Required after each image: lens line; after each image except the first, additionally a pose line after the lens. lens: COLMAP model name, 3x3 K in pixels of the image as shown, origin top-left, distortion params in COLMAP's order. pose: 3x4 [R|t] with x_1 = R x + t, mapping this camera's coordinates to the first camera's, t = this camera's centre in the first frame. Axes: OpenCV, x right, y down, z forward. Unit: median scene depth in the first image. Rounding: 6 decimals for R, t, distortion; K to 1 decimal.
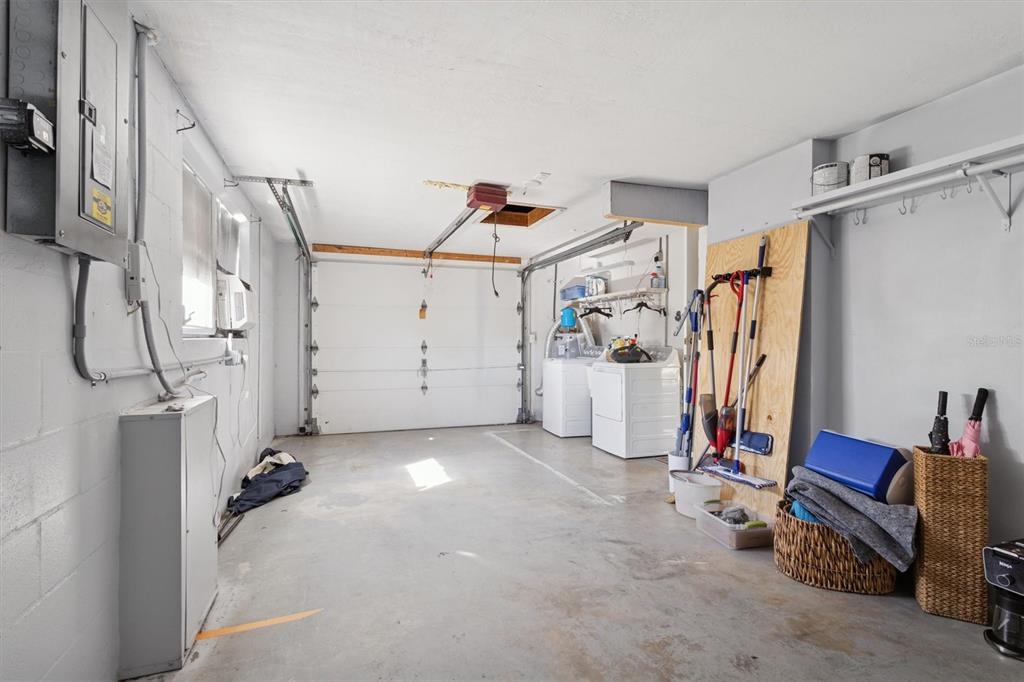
lens RADIAL K [[493.8, 0, 511.5], [0, 493.8, 342.2], [0, 0, 1]] dist [0.013868, -0.002134]
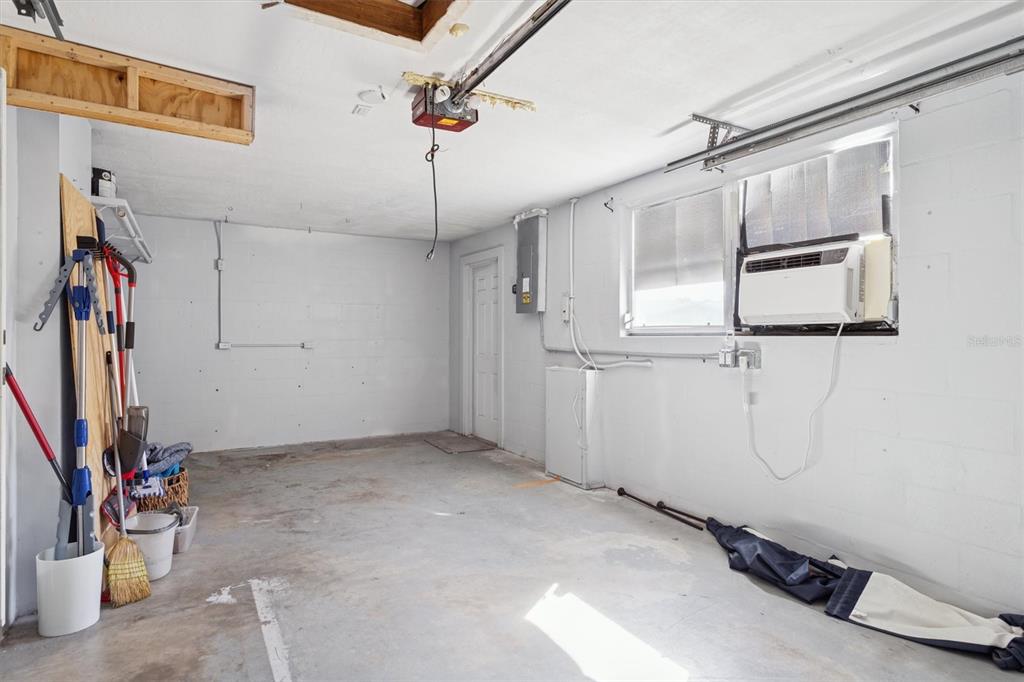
lens RADIAL K [[536.5, 0, 513.0], [0, 536.5, 338.4], [0, 0, 1]] dist [-0.000667, -0.000481]
pose [[-0.981725, -0.004574, -0.190249, -0.007906], [-0.006089, 0.999954, 0.007379, -0.008856], [0.190207, 0.008402, -0.981708, 1.849650]]
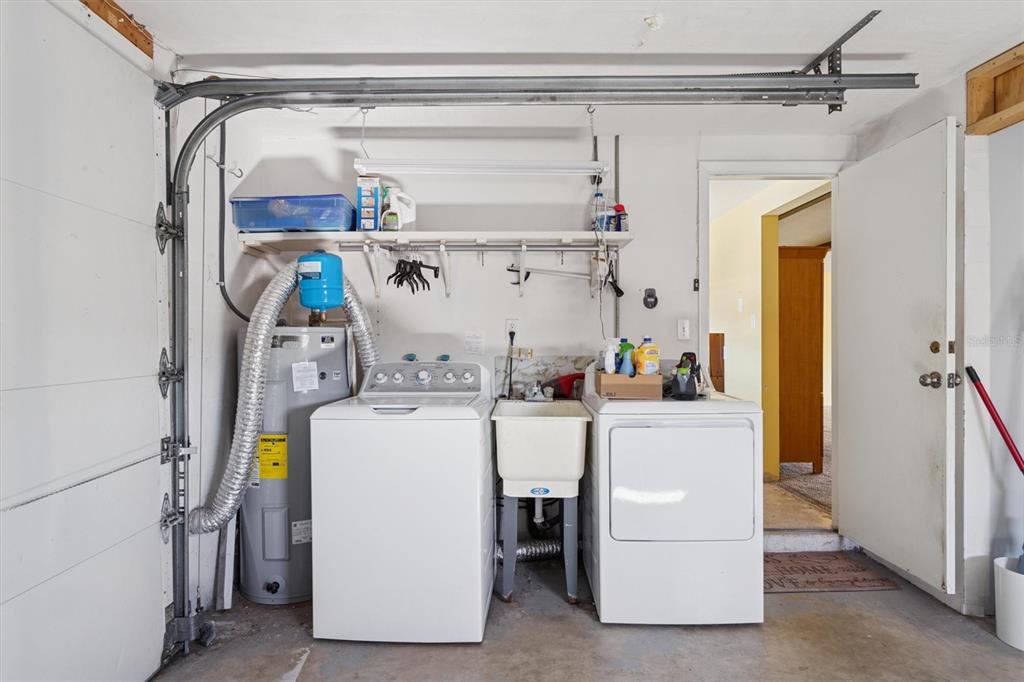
lens RADIAL K [[536.5, 0, 511.4], [0, 536.5, 341.1], [0, 0, 1]] dist [-0.000667, -0.000481]
pose [[0.333233, -0.001157, 0.942844, -0.225580], [0.005097, 0.999987, -0.000574, -0.008337], [-0.942831, 0.004997, 0.333235, 0.879410]]
